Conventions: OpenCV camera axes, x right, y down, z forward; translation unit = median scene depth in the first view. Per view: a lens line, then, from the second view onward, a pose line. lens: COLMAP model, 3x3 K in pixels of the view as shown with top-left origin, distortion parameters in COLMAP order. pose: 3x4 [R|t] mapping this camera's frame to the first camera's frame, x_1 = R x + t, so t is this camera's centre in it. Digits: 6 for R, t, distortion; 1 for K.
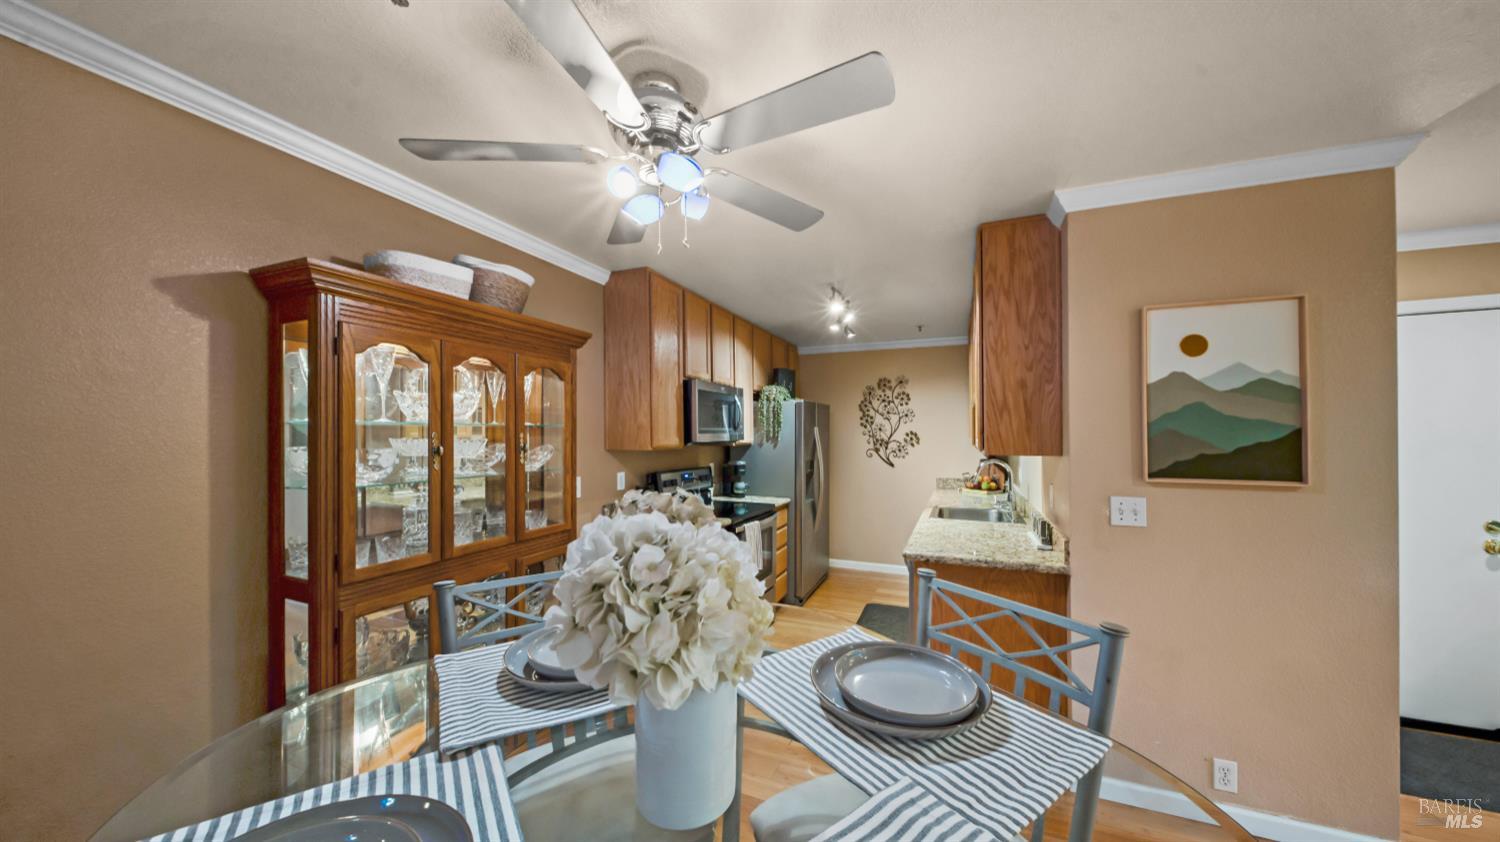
lens RADIAL K [[485.5, 0, 753.4], [0, 485.5, 433.3], [0, 0, 1]] dist [-0.000292, -0.000053]
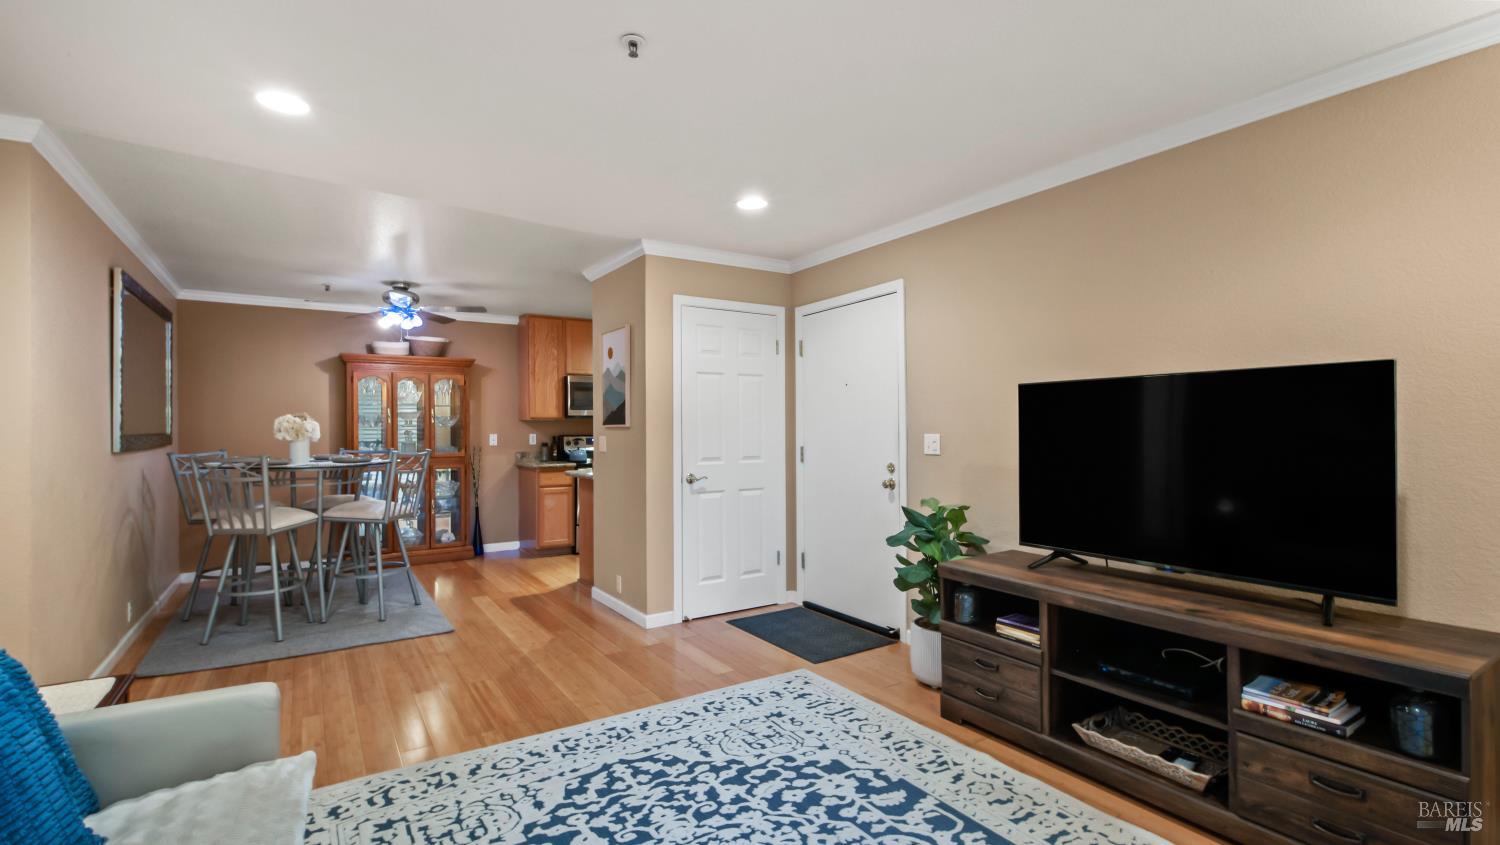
lens RADIAL K [[674.5, 0, 748.0], [0, 674.5, 424.2], [0, 0, 1]] dist [0.001608, -0.000402]
pose [[0.825419, -0.008424, -0.564458, 0.995611], [0.006922, 0.999965, -0.004801, 0.037818], [0.564478, 0.000056, 0.825448, -0.298592]]
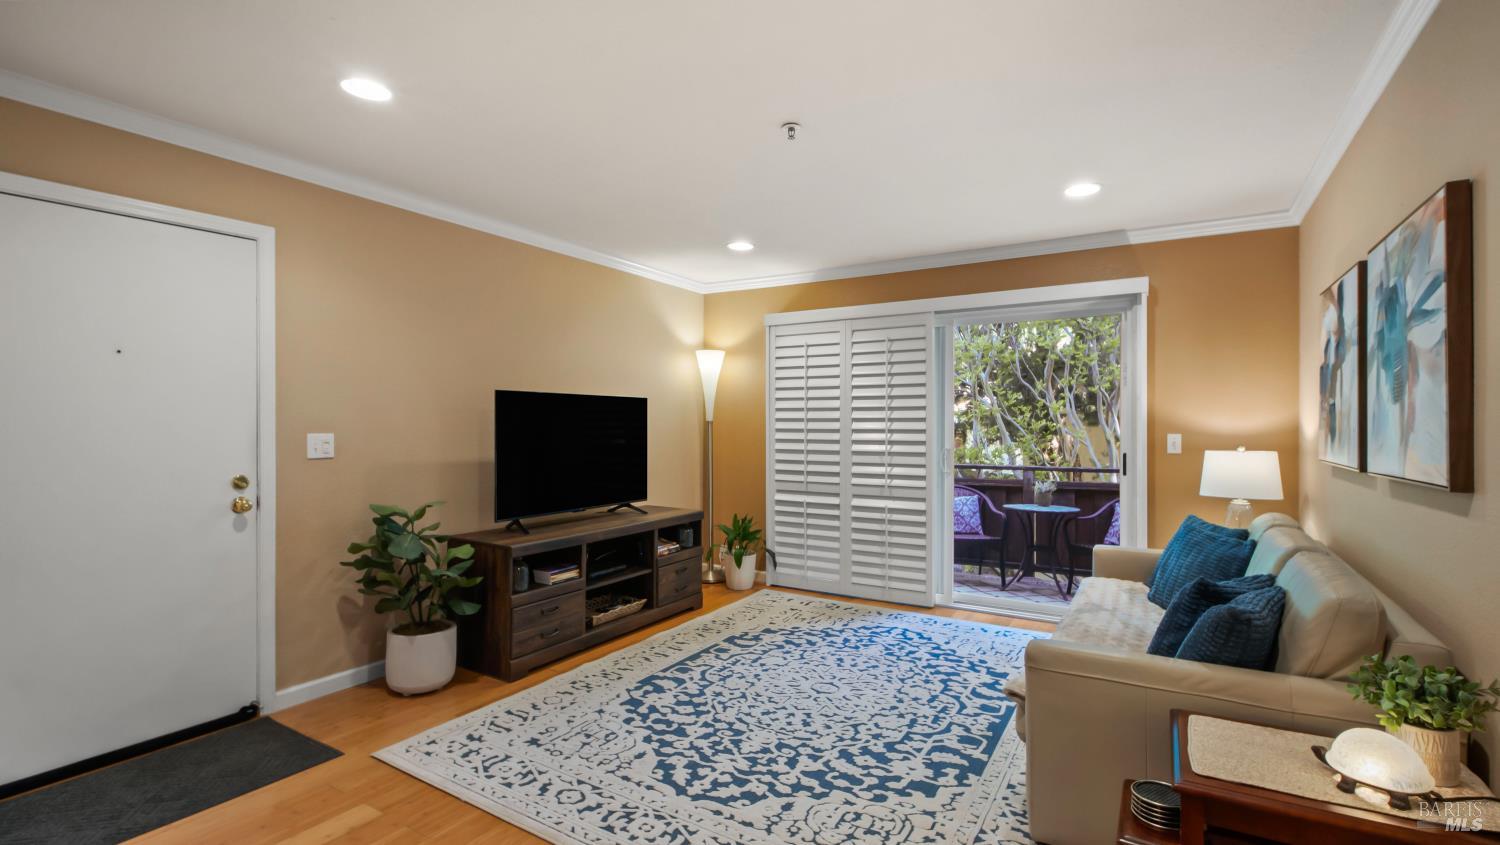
lens RADIAL K [[674.5, 0, 748.0], [0, 674.5, 424.2], [0, 0, 1]] dist [0.001608, -0.000402]
pose [[0.159201, -0.001721, 0.987245, 0.198774], [0.000005, 0.999998, 0.001743, 0.036926], [-0.987246, -0.000272, 0.159200, -0.055363]]
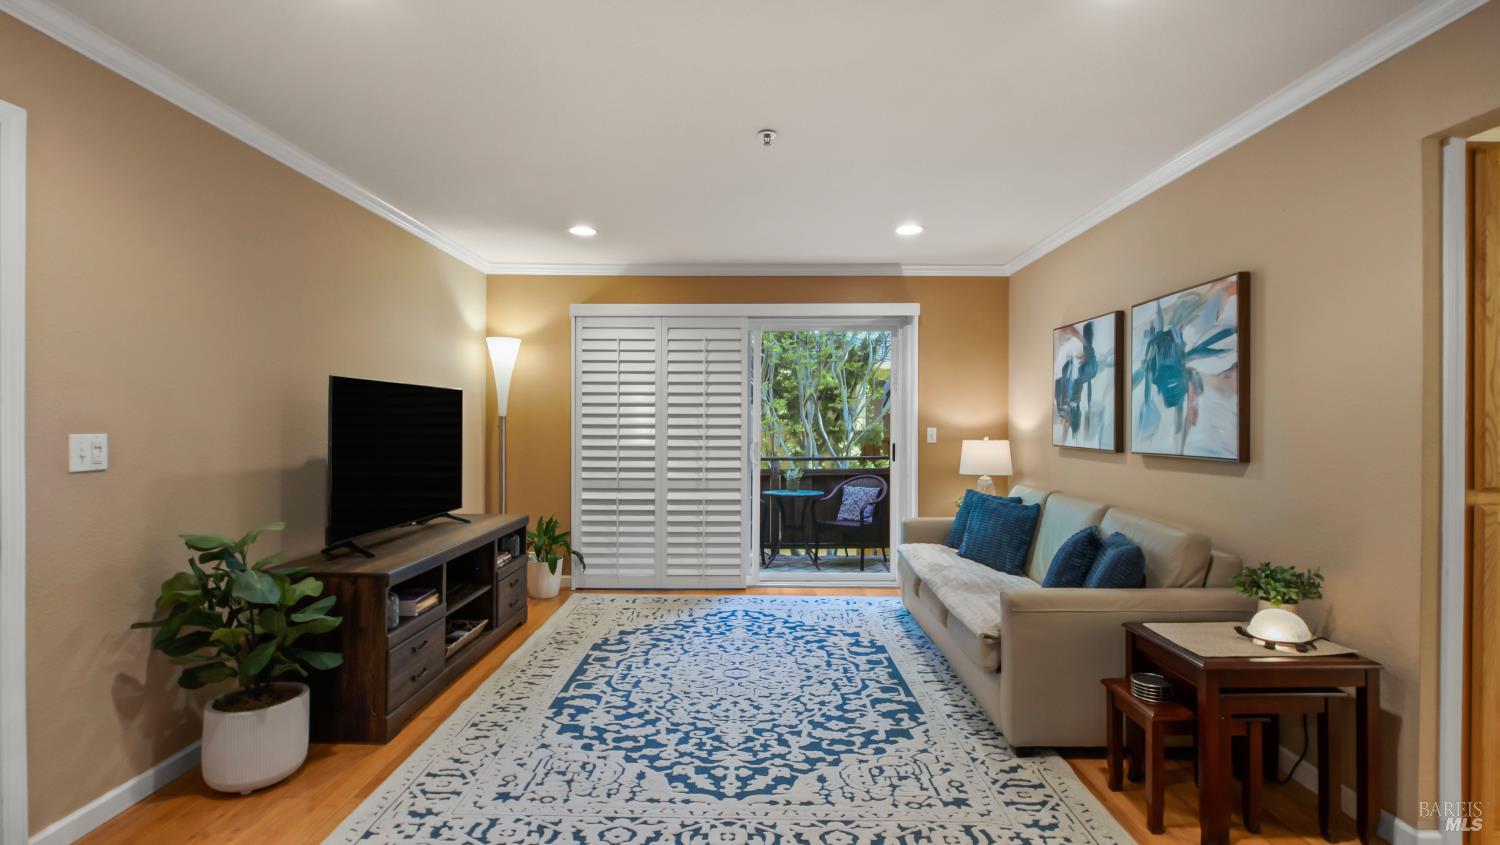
lens RADIAL K [[671.9, 0, 741.5], [0, 671.9, 423.8], [0, 0, 1]] dist [0.000909, -0.000474]
pose [[-0.365220, -0.008041, 0.930886, 0.223725], [-0.001398, 0.999966, 0.008090, 0.036288], [-0.930920, 0.001653, -0.365219, 0.207948]]
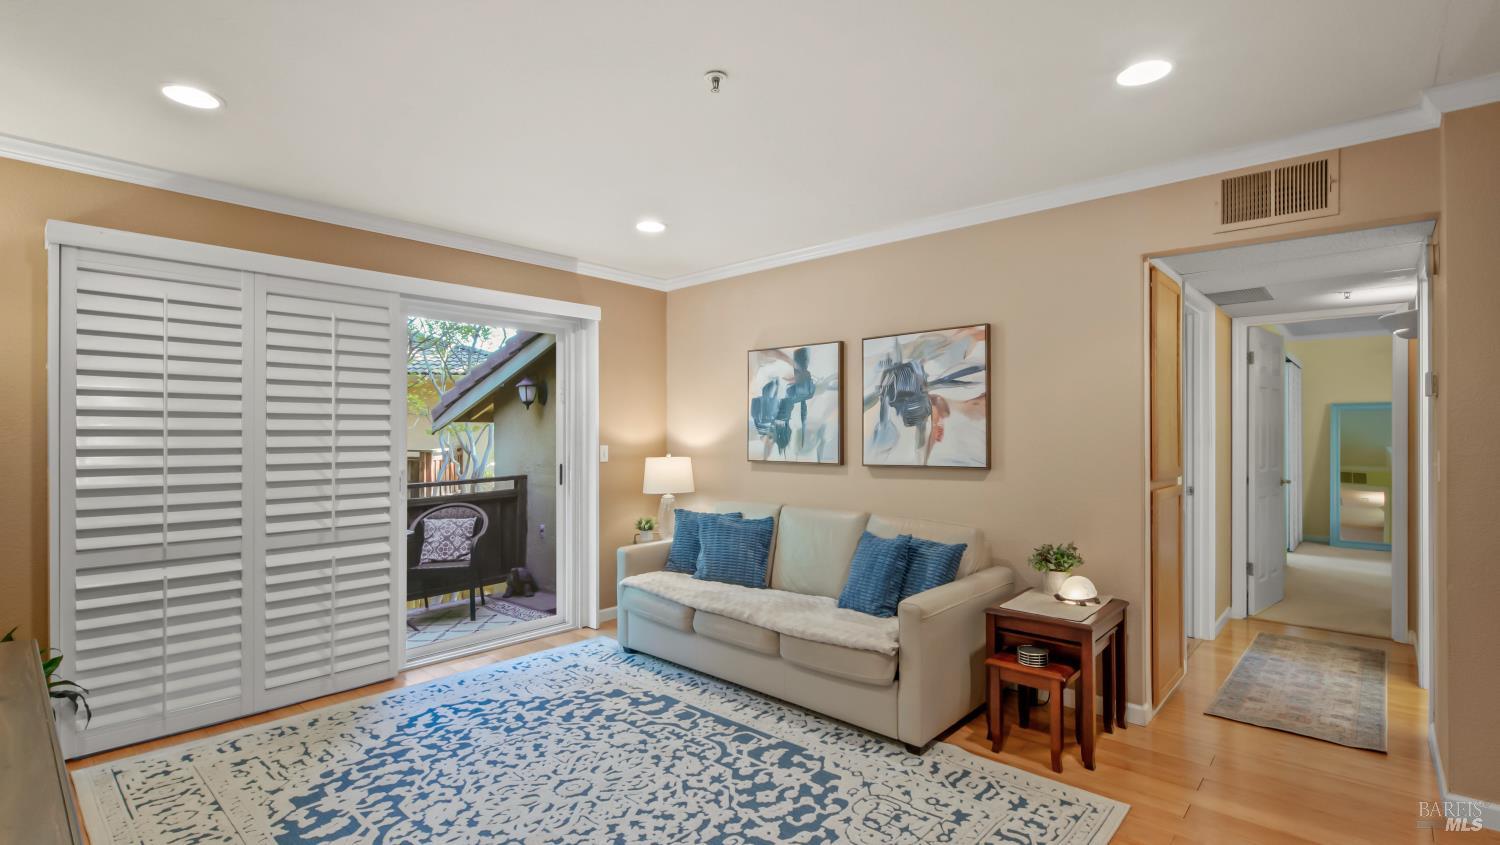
lens RADIAL K [[693.7, 0, 739.5], [0, 693.7, 432.5], [0, 0, 1]] dist [0.004999, -0.000247]
pose [[-0.938699, 0.000301, 0.344737, 0.551482], [0.000458, 1.000000, 0.000371, 0.032204], [-0.344737, 0.000506, -0.938699, 0.396198]]
